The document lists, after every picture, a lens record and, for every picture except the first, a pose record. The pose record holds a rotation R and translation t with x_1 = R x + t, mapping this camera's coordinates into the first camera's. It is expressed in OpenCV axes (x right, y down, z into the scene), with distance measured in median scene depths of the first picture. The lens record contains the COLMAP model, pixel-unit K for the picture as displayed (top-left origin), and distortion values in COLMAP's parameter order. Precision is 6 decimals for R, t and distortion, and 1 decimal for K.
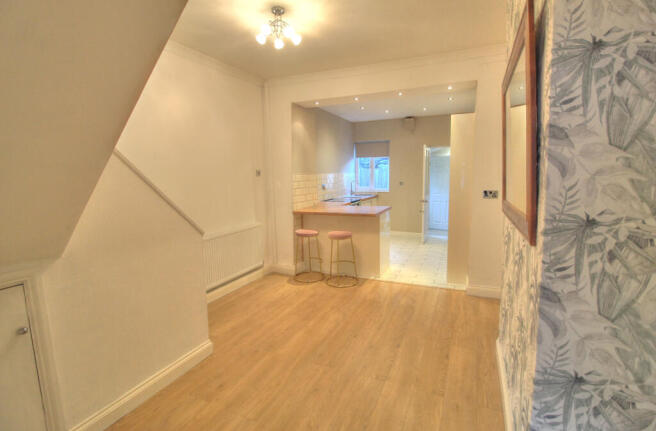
lens RADIAL K [[299.8, 0, 328.0], [0, 299.8, 215.5], [0, 0, 1]] dist [-0.022148, -0.000097]
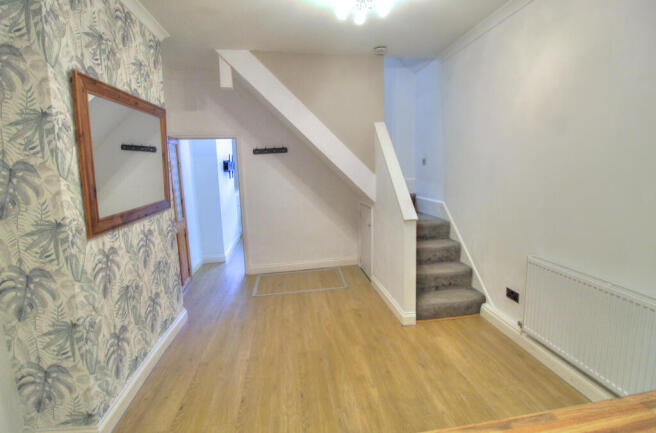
lens RADIAL K [[304.2, 0, 326.7], [0, 304.2, 205.9], [0, 0, 1]] dist [-0.022649, -0.000629]
pose [[-0.841322, 0.113346, -0.528517, 0.410370], [-0.025908, 0.968188, 0.248880, -0.256728], [0.539913, 0.223081, -0.811621, 1.650948]]
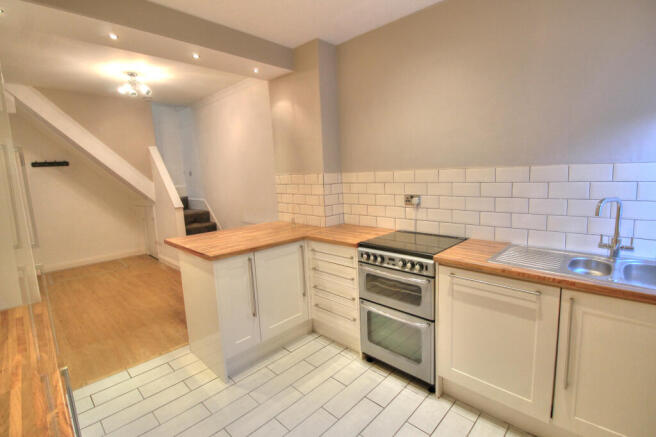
lens RADIAL K [[306.9, 0, 328.0], [0, 306.9, 218.5], [0, 0, 1]] dist [-0.012958, -0.000647]
pose [[-0.340633, 0.167267, -0.925198, 0.958308], [-0.089090, 0.973877, 0.208869, -0.343228], [0.935966, 0.153573, -0.316833, 2.330160]]
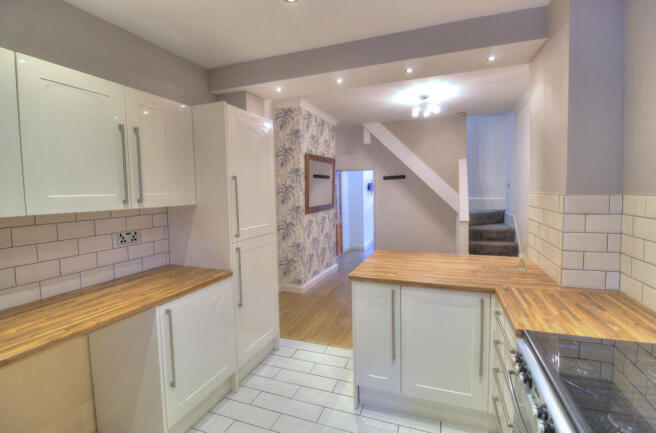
lens RADIAL K [[299.8, 0, 328.0], [0, 299.8, 216.5], [0, 0, 1]] dist [-0.022148, -0.000097]
pose [[-0.997383, 0.038333, -0.061299, 0.482766], [0.023853, 0.974863, 0.221524, -0.373215], [0.068250, 0.219482, -0.973226, 2.510652]]
